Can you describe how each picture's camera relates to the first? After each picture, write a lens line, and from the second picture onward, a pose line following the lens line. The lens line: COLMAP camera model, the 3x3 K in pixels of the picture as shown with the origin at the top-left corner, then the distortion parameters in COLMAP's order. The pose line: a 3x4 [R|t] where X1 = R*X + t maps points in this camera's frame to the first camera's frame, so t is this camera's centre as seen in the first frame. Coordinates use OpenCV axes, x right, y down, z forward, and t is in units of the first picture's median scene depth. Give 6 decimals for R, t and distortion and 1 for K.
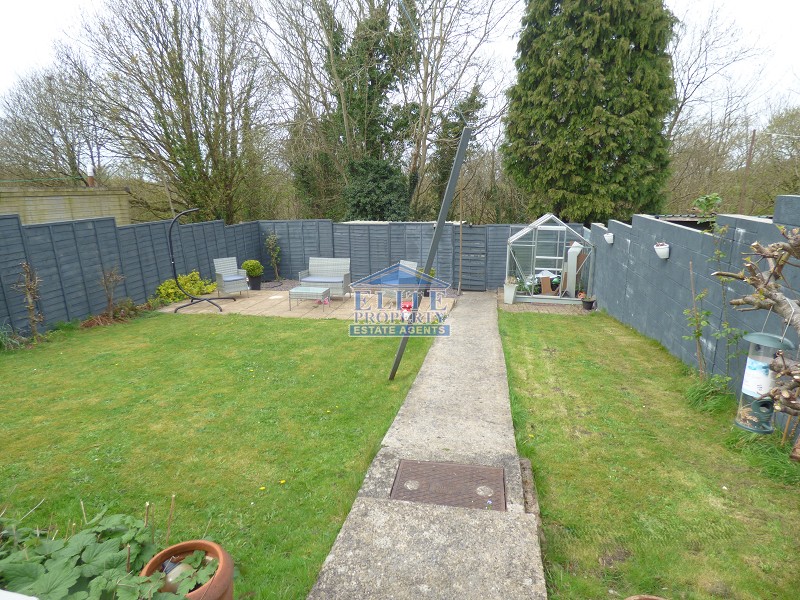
lens RADIAL K [[479.3, 0, 399.2], [0, 479.3, 295.4], [0, 0, 1]] dist [-0.007997, 0.002355]
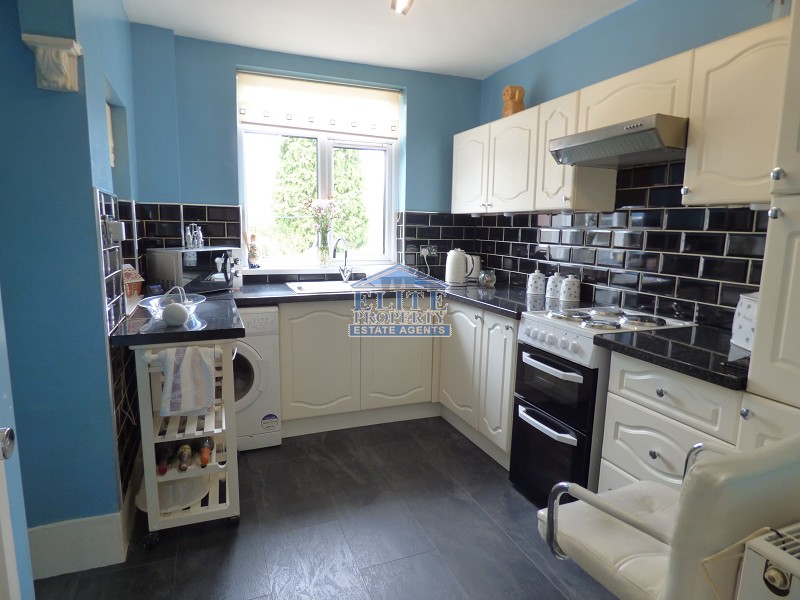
lens RADIAL K [[479.3, 0, 399.7], [0, 479.3, 299.8], [0, 0, 1]] dist [-0.007997, 0.002355]
pose [[0.844436, -0.059487, 0.532342, -0.313537], [0.104920, 0.992932, -0.055475, 0.129509], [-0.525280, 0.102698, 0.844710, -0.549554]]
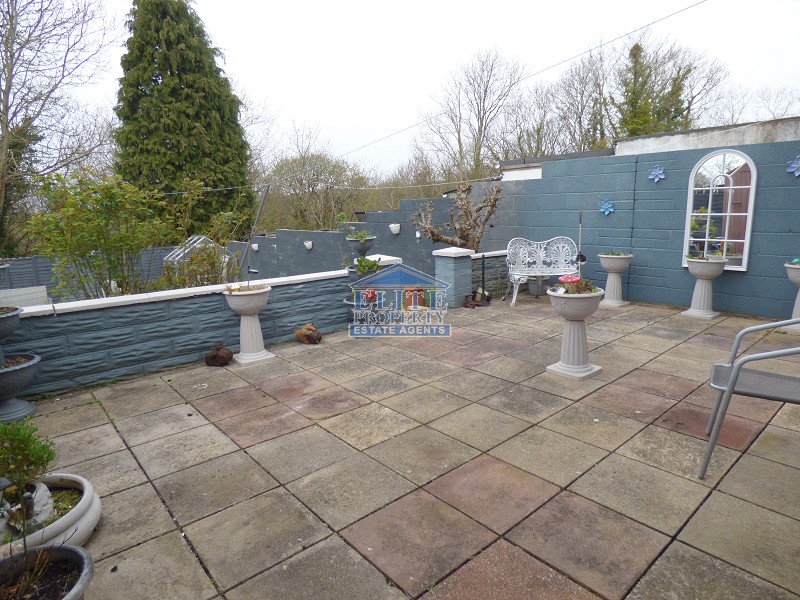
lens RADIAL K [[479.3, 0, 398.7], [0, 479.3, 300.3], [0, 0, 1]] dist [-0.007997, 0.002355]
pose [[0.612502, -0.158591, 0.774396, -0.354858], [0.204341, 0.978135, 0.038694, 0.059043], [-0.763600, 0.134541, 0.631517, -0.216525]]
